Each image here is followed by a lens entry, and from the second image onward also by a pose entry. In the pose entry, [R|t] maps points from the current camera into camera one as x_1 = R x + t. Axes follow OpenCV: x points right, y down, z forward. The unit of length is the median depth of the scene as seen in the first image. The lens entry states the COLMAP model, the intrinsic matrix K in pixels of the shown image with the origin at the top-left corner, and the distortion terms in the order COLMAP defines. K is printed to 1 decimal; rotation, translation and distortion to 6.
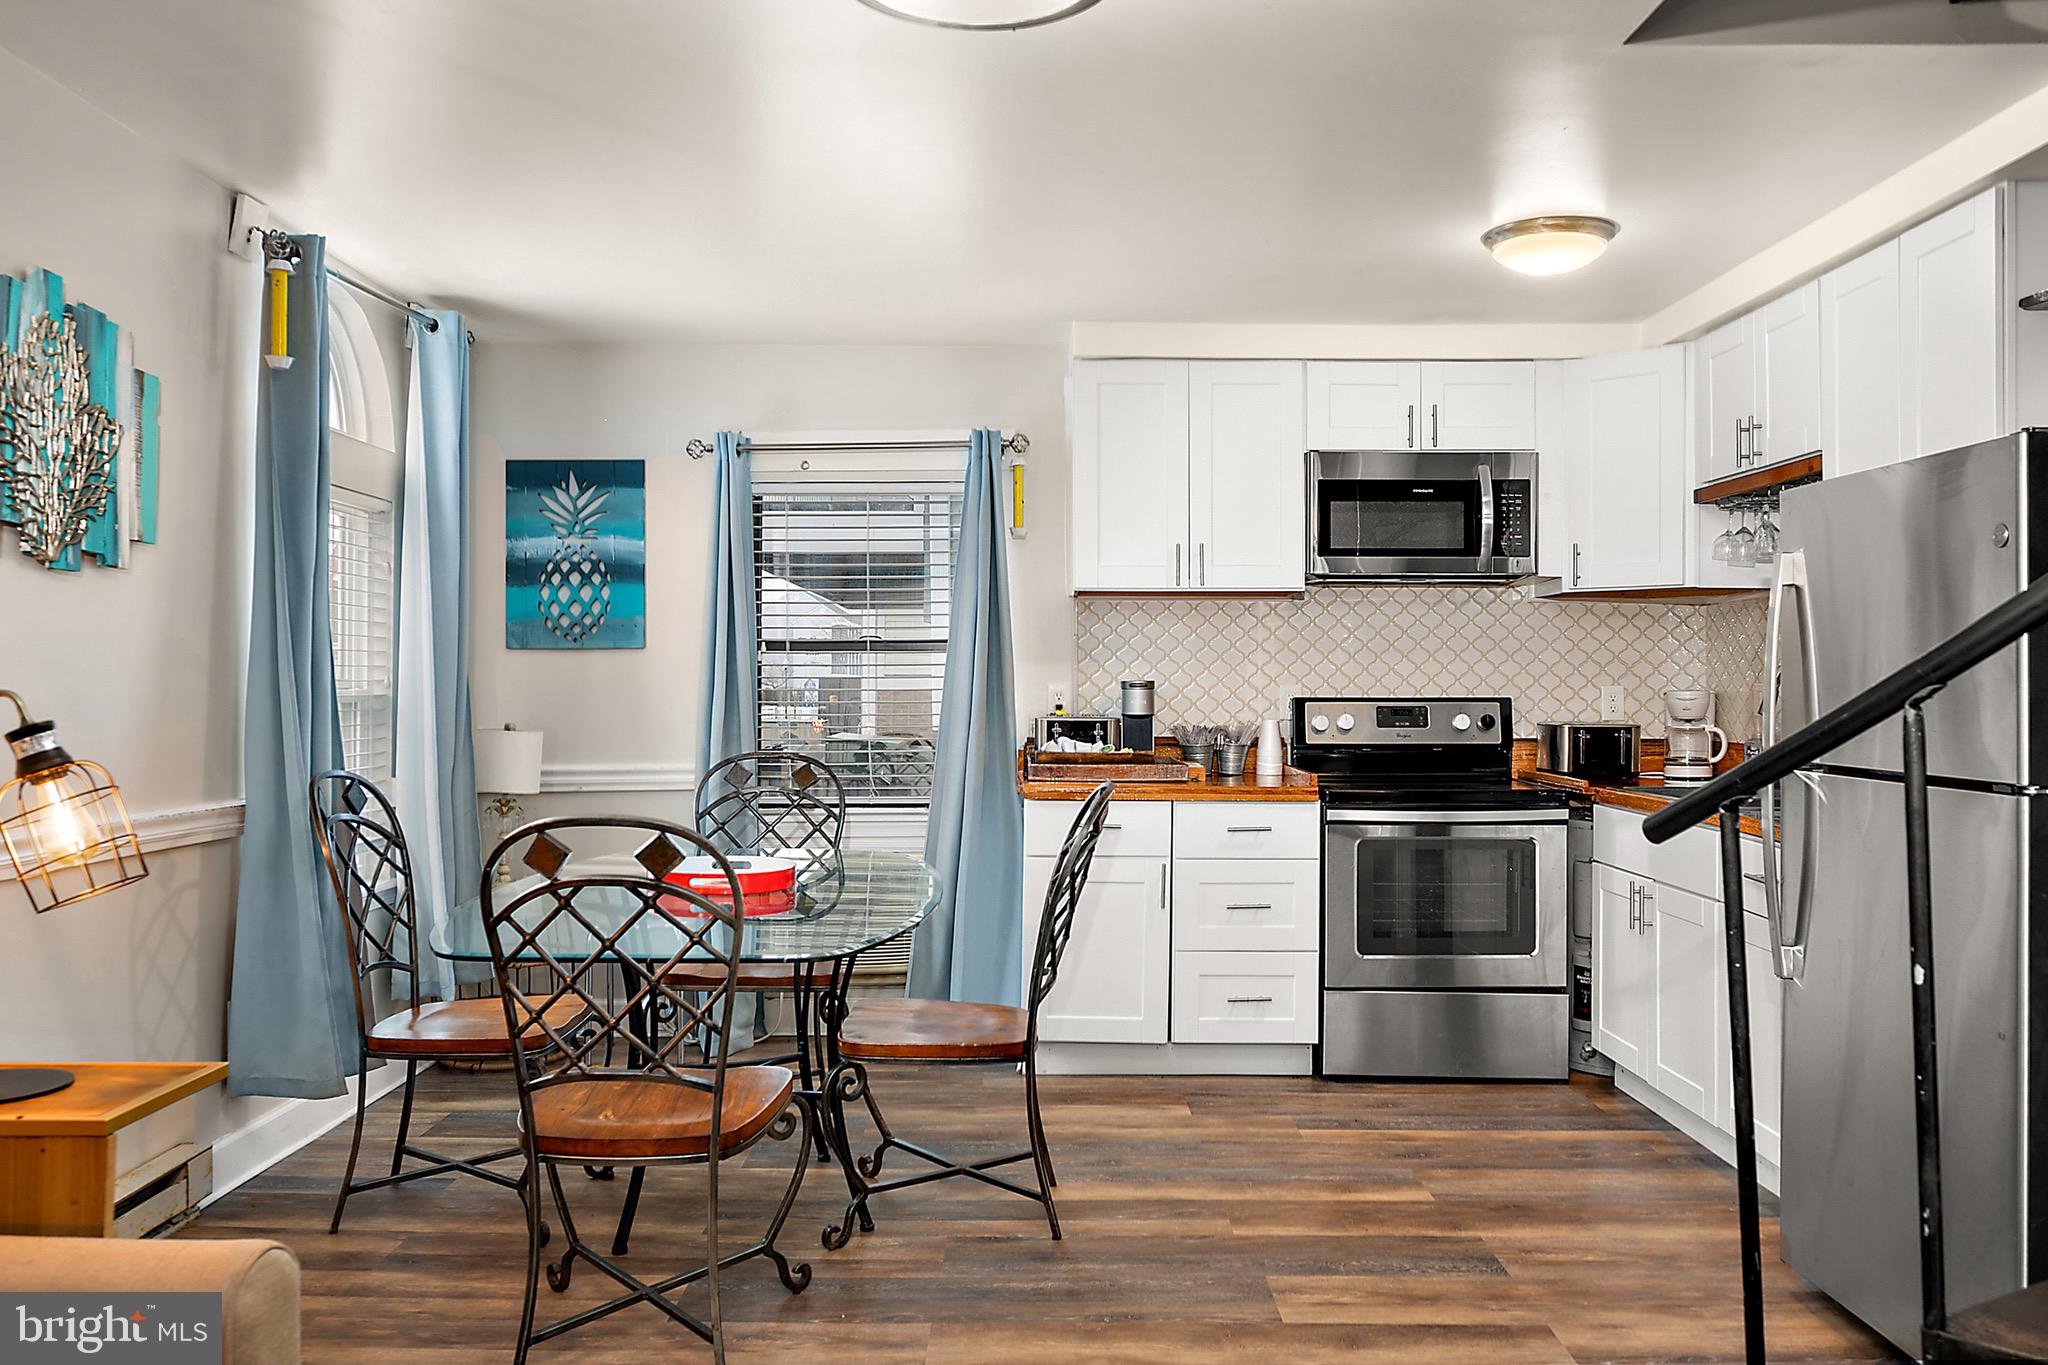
lens RADIAL K [[1551.2, 0, 1024.0], [0, 1551.2, 682.5], [0, 0, 1]] dist [-0.012681, -0.003726]
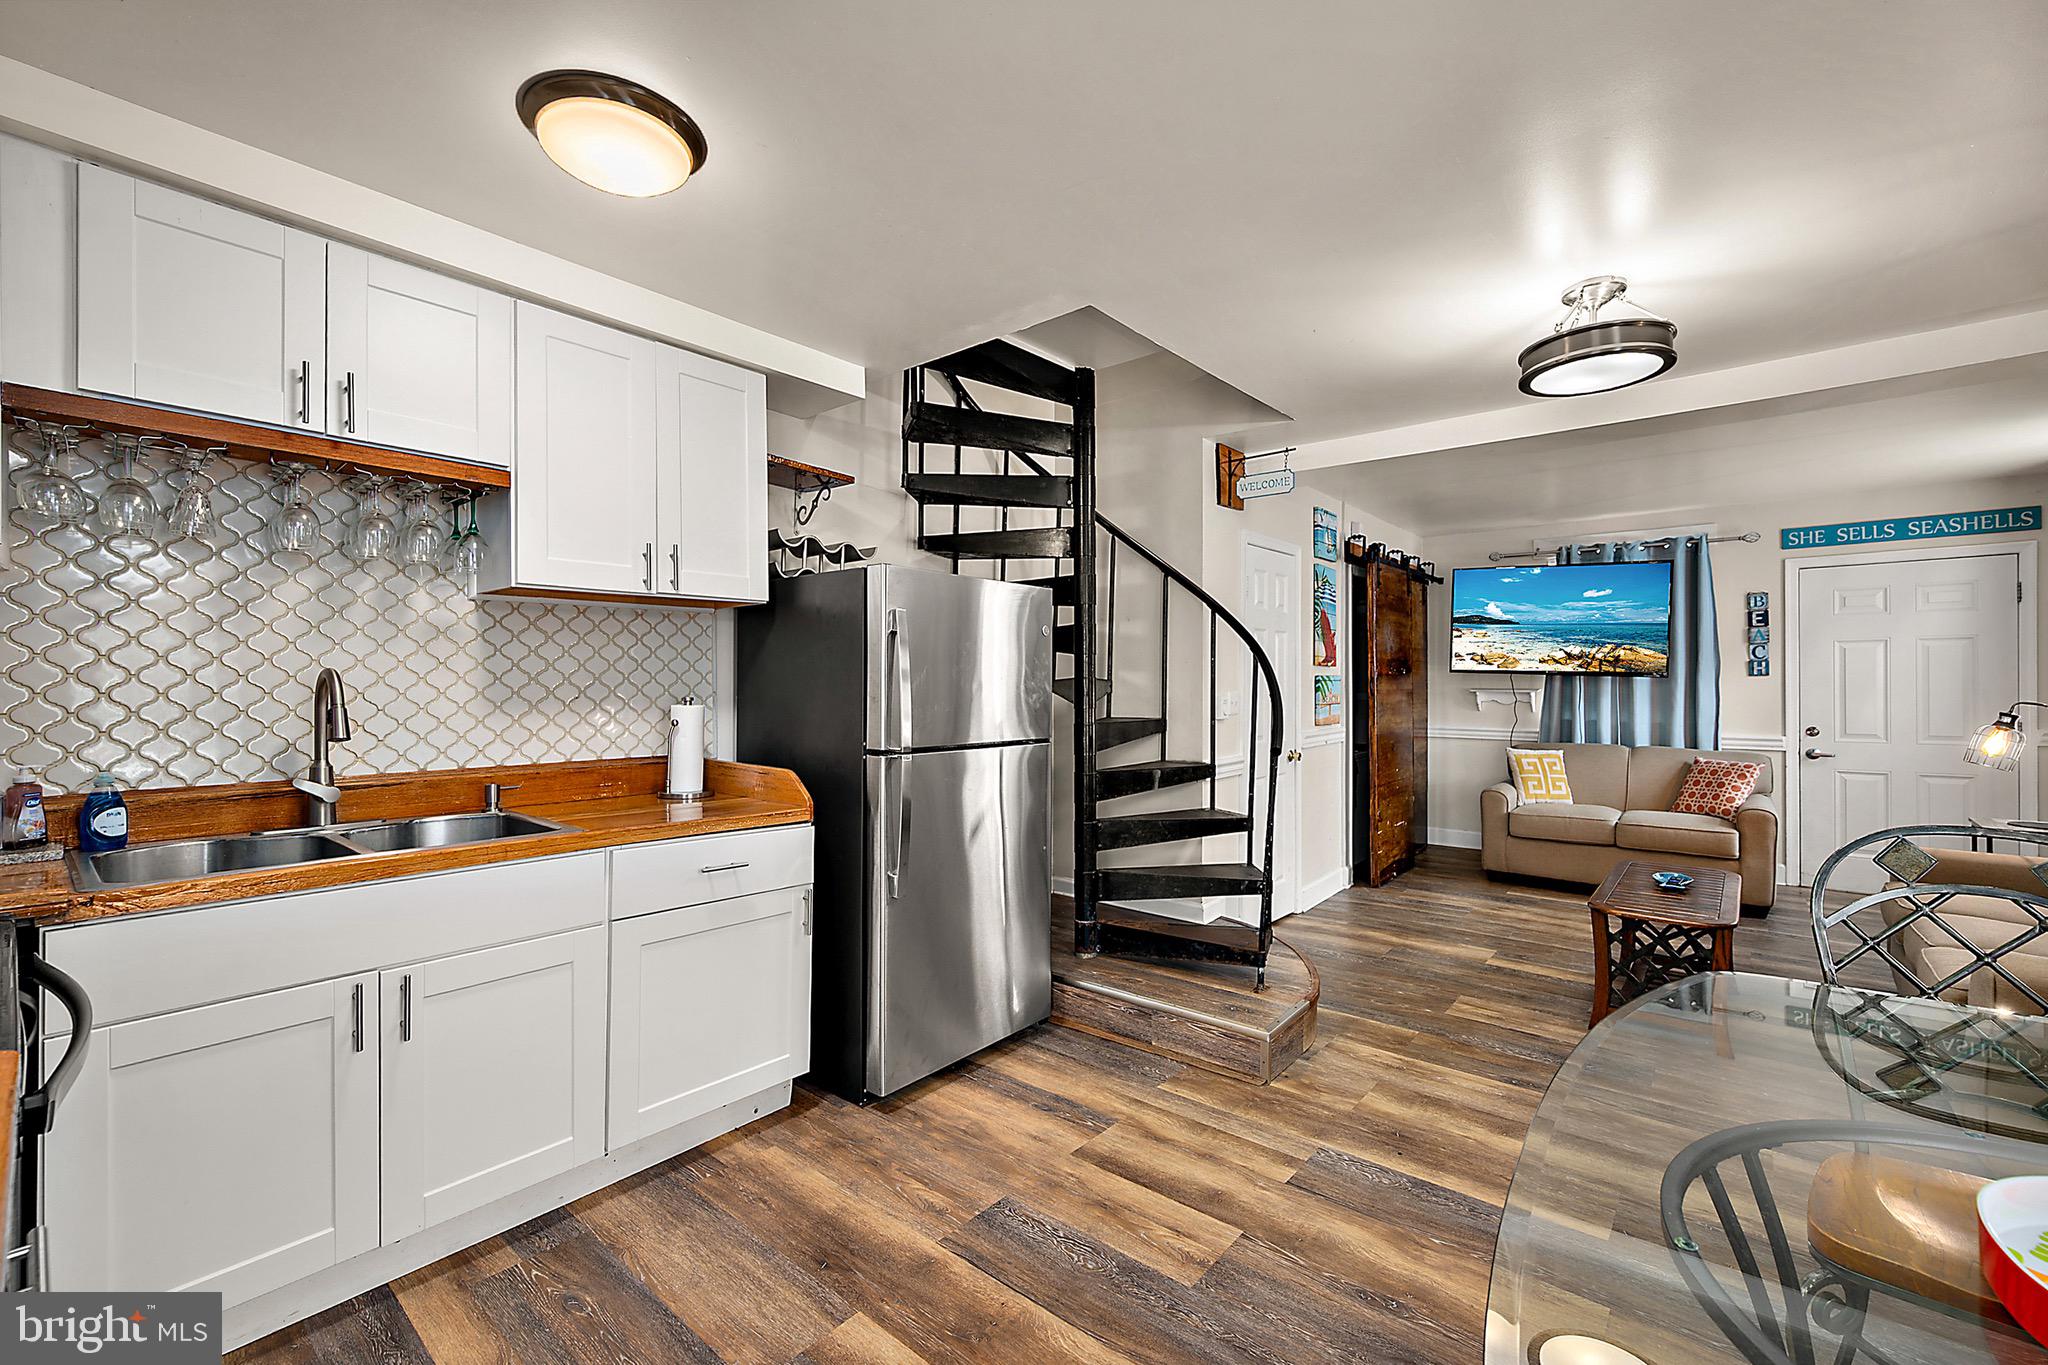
lens RADIAL K [[842.2, 0, 1021.8], [0, 842.2, 690.9], [0, 0, 1]] dist [-0.000218, -0.000225]
pose [[-0.760982, -0.002593, 0.648767, -0.073995], [-0.000511, 0.999994, 0.003398, -0.005990], [-0.648772, 0.002255, -0.760979, 0.944997]]
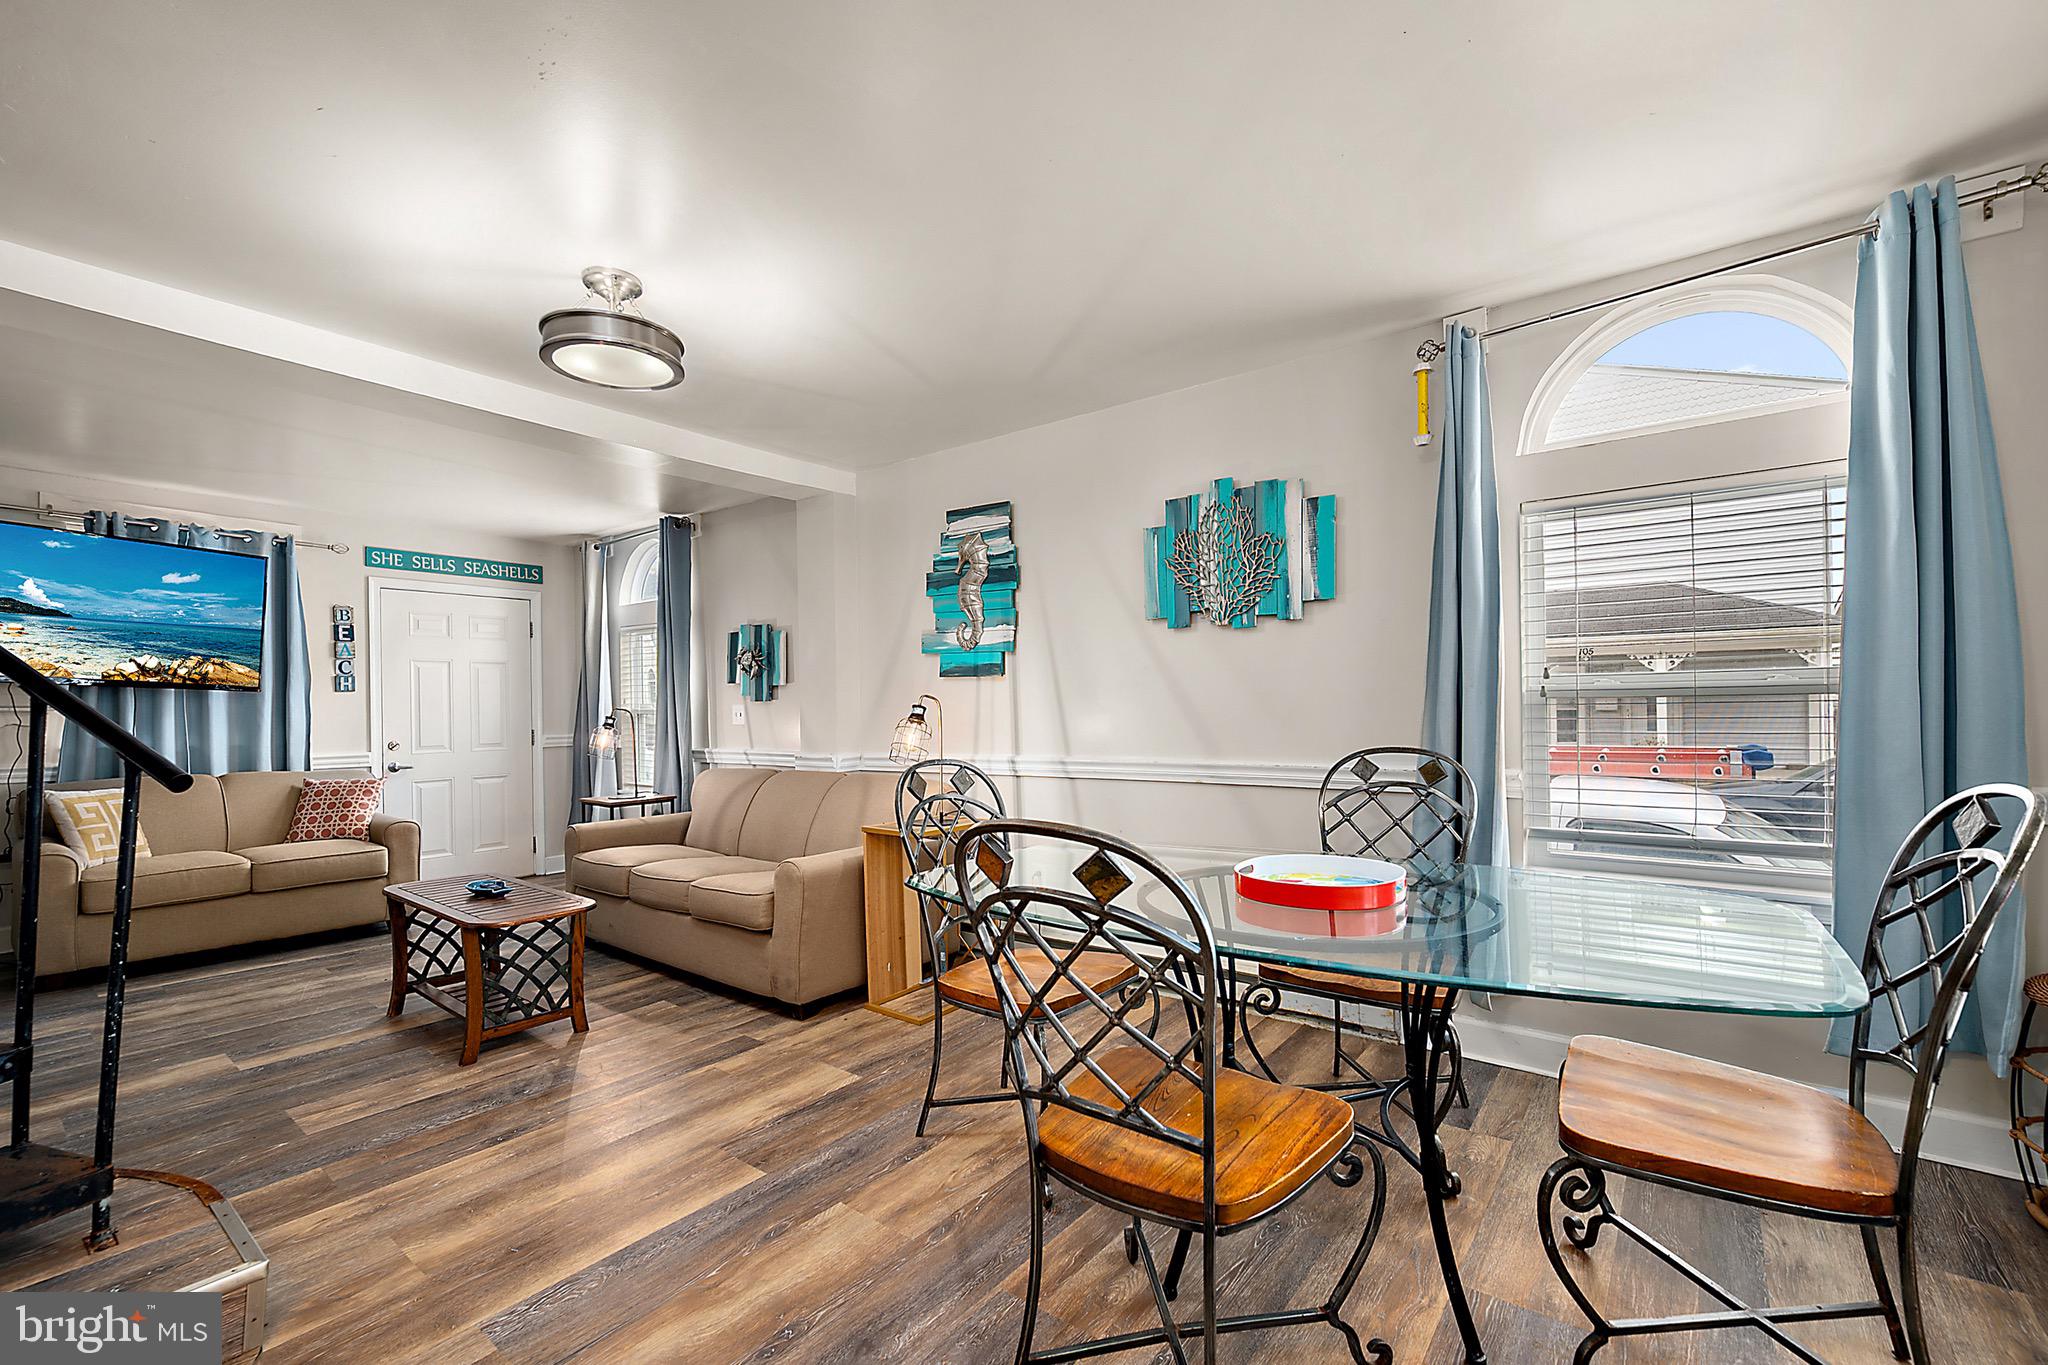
lens RADIAL K [[878.0, 0, 1024.9], [0, 878.0, 711.6], [0, 0, 1]] dist [0.000528, 0.000049]
pose [[-0.609118, 0.009649, -0.793021, 0.230830], [0.013732, 0.999904, 0.001618, 0.011181], [0.792961, -0.009904, -0.609192, 0.863961]]
